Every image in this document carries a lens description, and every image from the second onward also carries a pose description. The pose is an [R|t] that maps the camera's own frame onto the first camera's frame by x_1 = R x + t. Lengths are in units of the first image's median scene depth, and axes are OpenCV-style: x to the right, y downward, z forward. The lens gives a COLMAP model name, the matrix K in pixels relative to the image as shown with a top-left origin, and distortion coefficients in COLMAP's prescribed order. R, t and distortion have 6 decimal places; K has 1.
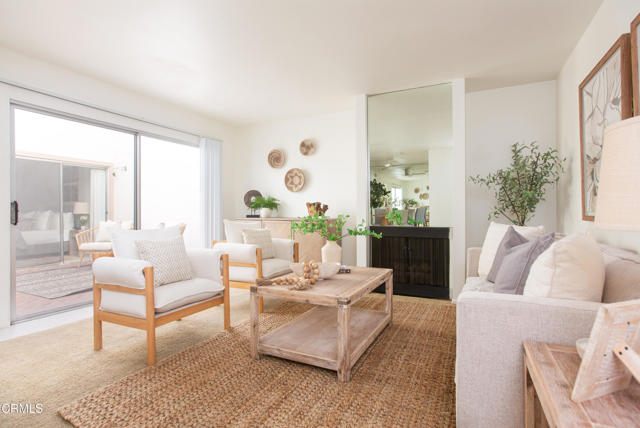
lens RADIAL K [[325.1, 0, 318.6], [0, 325.1, 213.2], [0, 0, 1]] dist [-0.000112, -0.000008]
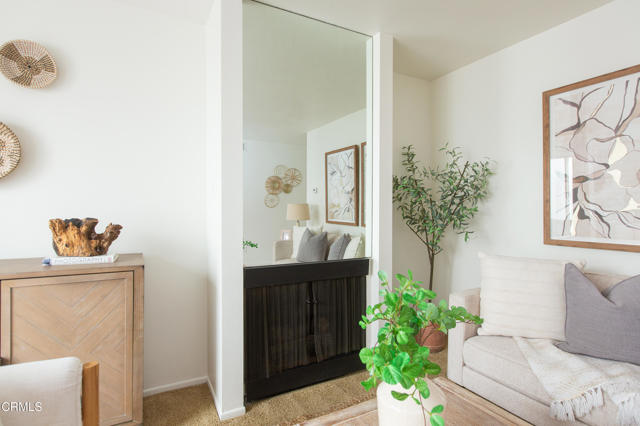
lens RADIAL K [[341.6, 0, 320.7], [0, 341.6, 209.9], [0, 0, 1]] dist [0.001112, 0.000206]
pose [[0.579895, -0.003909, 0.814682, -0.169432], [0.001628, 0.999992, 0.003640, -0.044074], [-0.814690, -0.000784, 0.579896, 0.551969]]
